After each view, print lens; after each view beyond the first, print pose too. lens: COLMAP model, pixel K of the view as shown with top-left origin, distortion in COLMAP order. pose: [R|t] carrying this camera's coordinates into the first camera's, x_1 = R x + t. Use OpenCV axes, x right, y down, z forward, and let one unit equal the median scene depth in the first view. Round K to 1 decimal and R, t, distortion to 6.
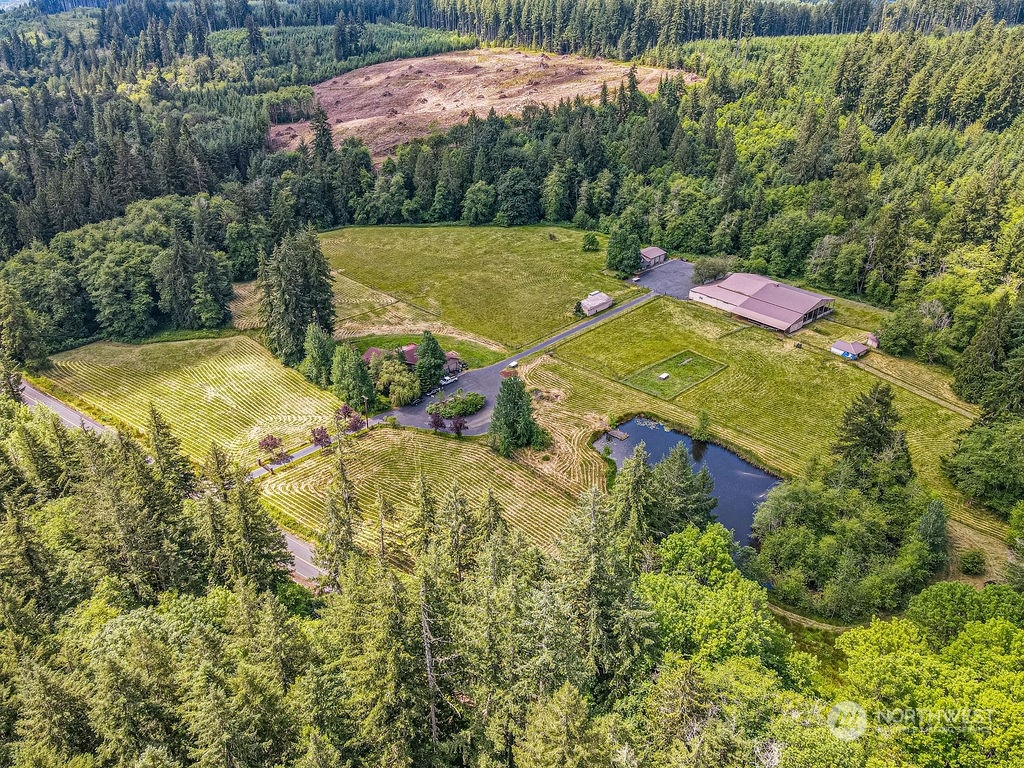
lens RADIAL K [[762.3, 0, 511.5], [0, 762.3, 378.9], [0, 0, 1]] dist [0.016107, -0.000589]
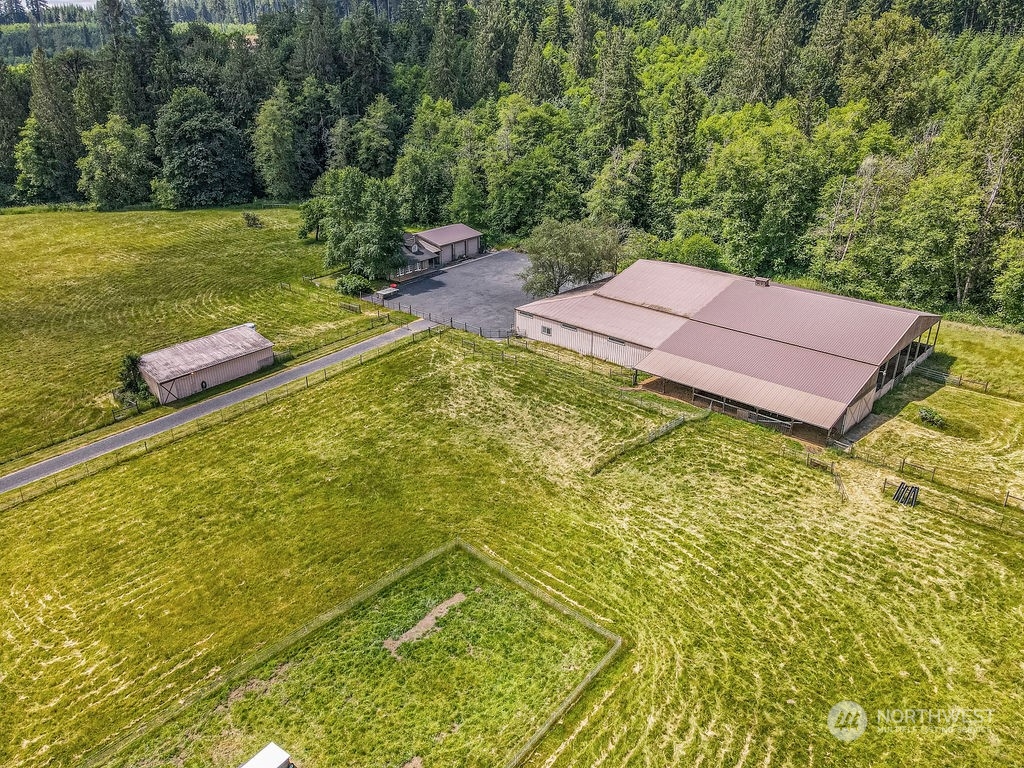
lens RADIAL K [[762.3, 0, 507.0], [0, 762.3, 384.8], [0, 0, 1]] dist [0.016107, -0.000589]
pose [[0.994129, -0.045952, 0.097960, 0.179839], [0.052528, 0.996459, -0.065651, -0.055611], [-0.094596, 0.070411, 0.993023, 0.610467]]
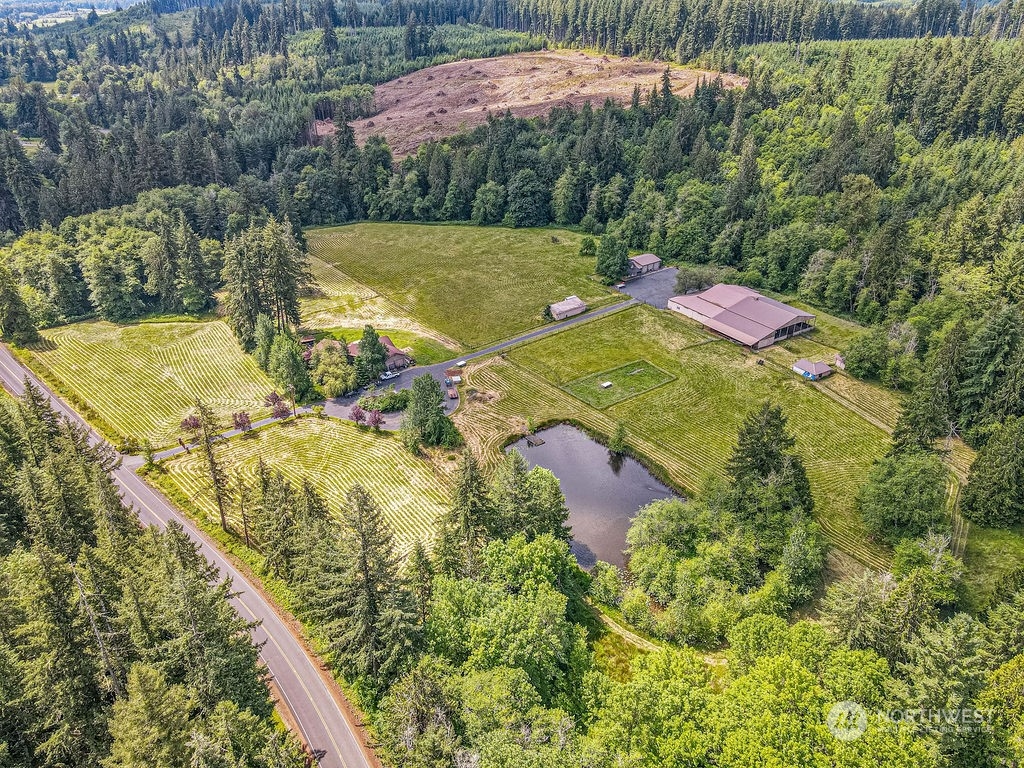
lens RADIAL K [[762.3, 0, 507.9], [0, 762.3, 378.6], [0, 0, 1]] dist [0.016107, -0.000589]
pose [[0.990775, 0.062207, -0.120400, 0.142391], [-0.062420, 0.998048, 0.002005, -0.004112], [0.120290, 0.005529, 0.992723, 0.007199]]
